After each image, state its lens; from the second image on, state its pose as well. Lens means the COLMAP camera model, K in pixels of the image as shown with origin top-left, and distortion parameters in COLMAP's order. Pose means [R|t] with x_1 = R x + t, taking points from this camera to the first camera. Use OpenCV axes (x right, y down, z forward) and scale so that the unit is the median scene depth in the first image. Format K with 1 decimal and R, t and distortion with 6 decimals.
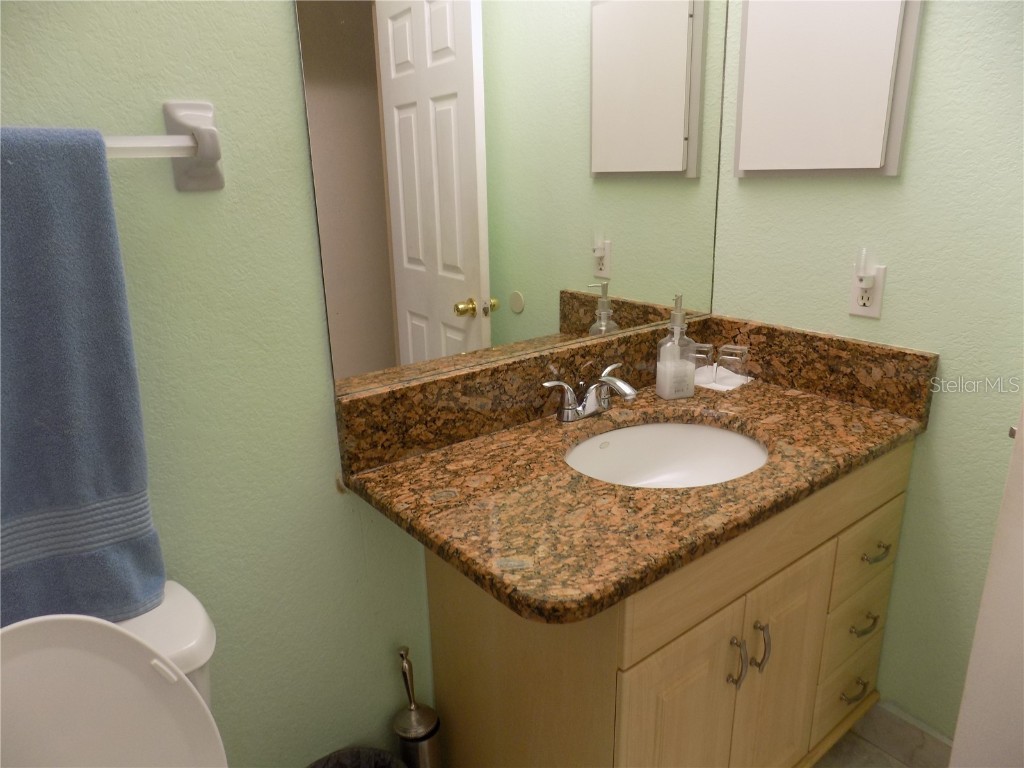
lens RADIAL K [[693.0, 0, 516.2], [0, 693.0, 385.8], [0, 0, 1]] dist [-0.062287, 0.058778]
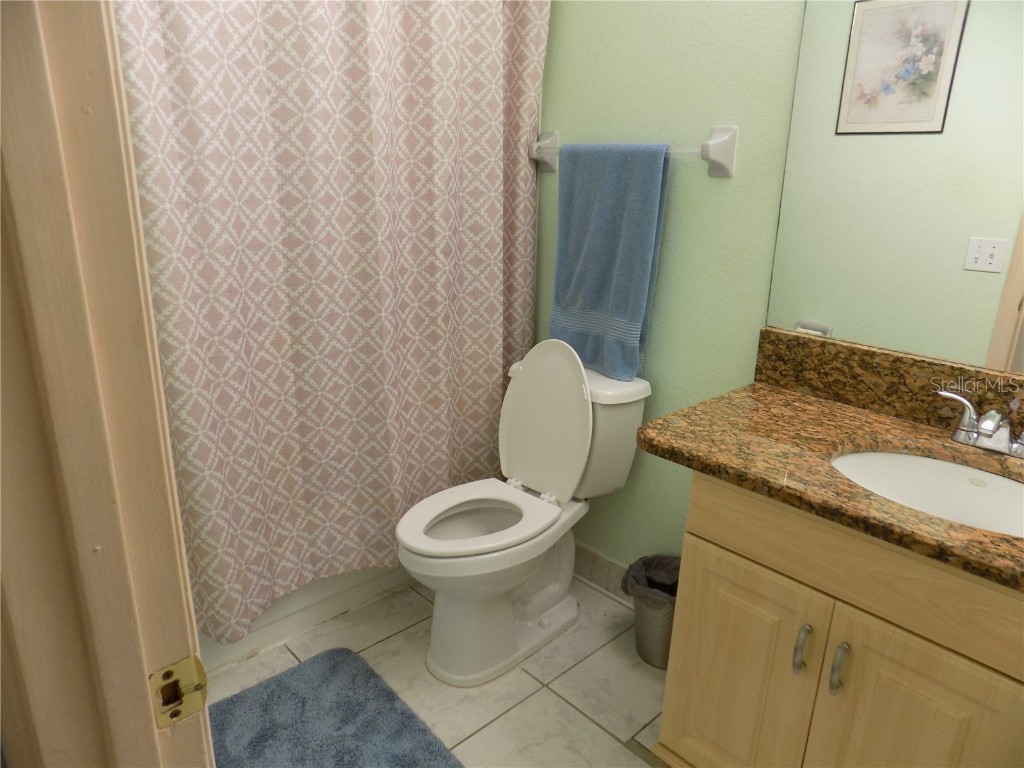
lens RADIAL K [[693.0, 0, 514.0], [0, 693.0, 381.9], [0, 0, 1]] dist [-0.062287, 0.058778]
pose [[0.094427, 0.321949, -0.942036, 0.989909], [-0.324446, 0.904554, 0.276617, -0.096398], [0.941179, 0.279520, 0.189870, 0.237321]]
